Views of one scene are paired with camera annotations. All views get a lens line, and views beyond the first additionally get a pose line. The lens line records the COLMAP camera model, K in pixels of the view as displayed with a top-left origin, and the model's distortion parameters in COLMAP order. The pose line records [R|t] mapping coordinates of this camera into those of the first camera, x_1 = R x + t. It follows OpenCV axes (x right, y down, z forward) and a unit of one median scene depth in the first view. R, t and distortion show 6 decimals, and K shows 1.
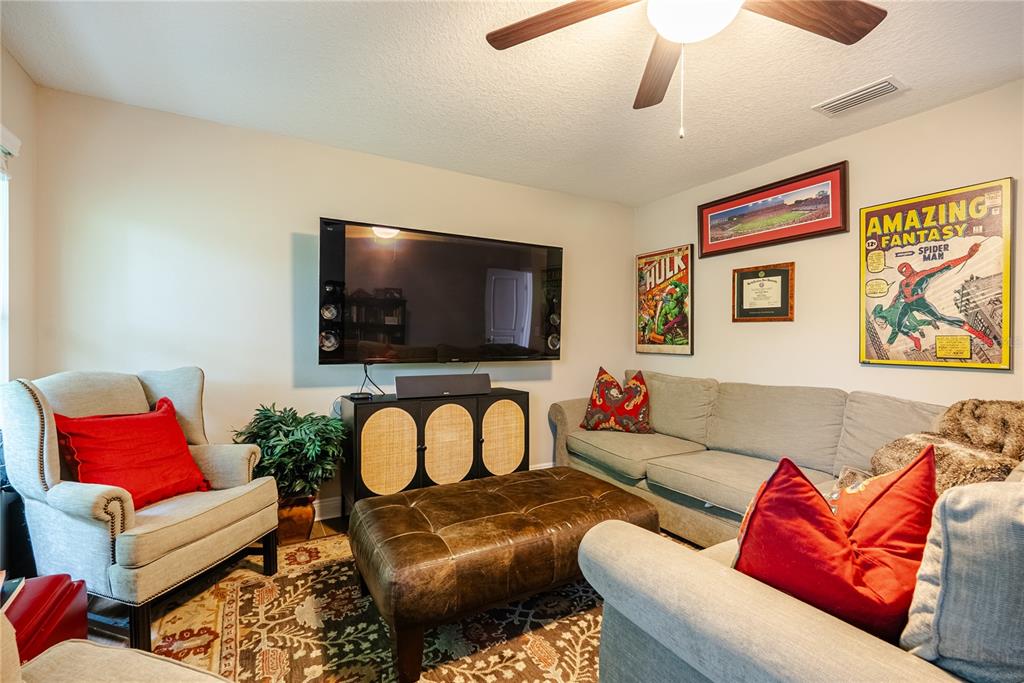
lens RADIAL K [[449.8, 0, 510.1], [0, 449.8, 337.6], [0, 0, 1]] dist [-0.005759, 0.001150]
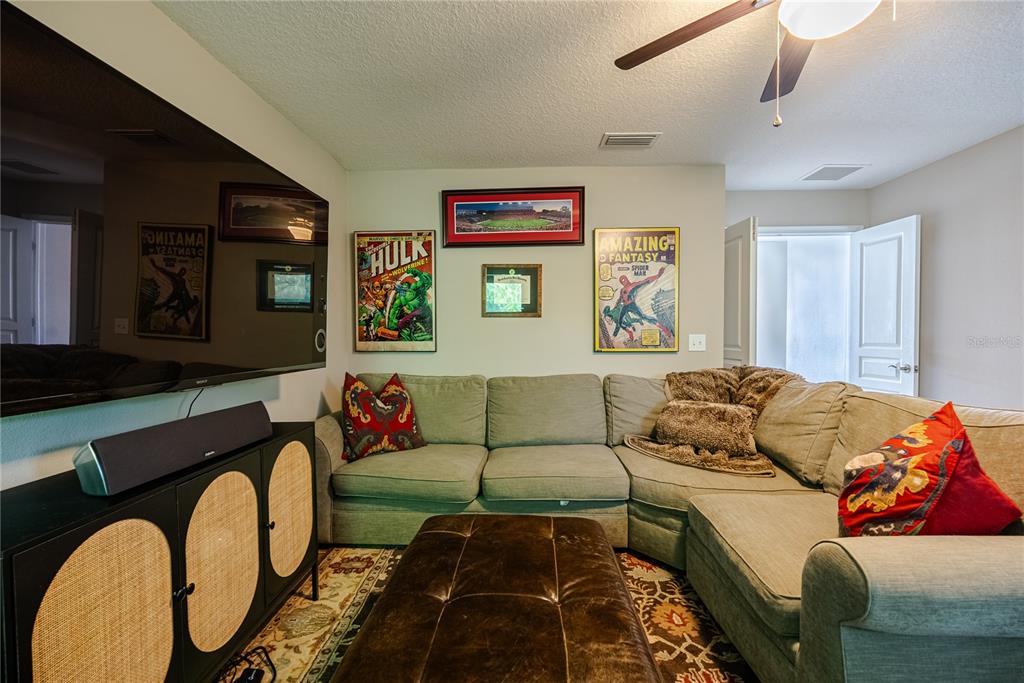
lens RADIAL K [[449.8, 0, 512.9], [0, 449.8, 339.0], [0, 0, 1]] dist [-0.005759, 0.001150]
pose [[0.531720, -0.019021, 0.846707, -0.335415], [0.007118, 0.999813, 0.017990, -0.002723], [-0.846891, -0.003539, 0.531755, 0.433767]]
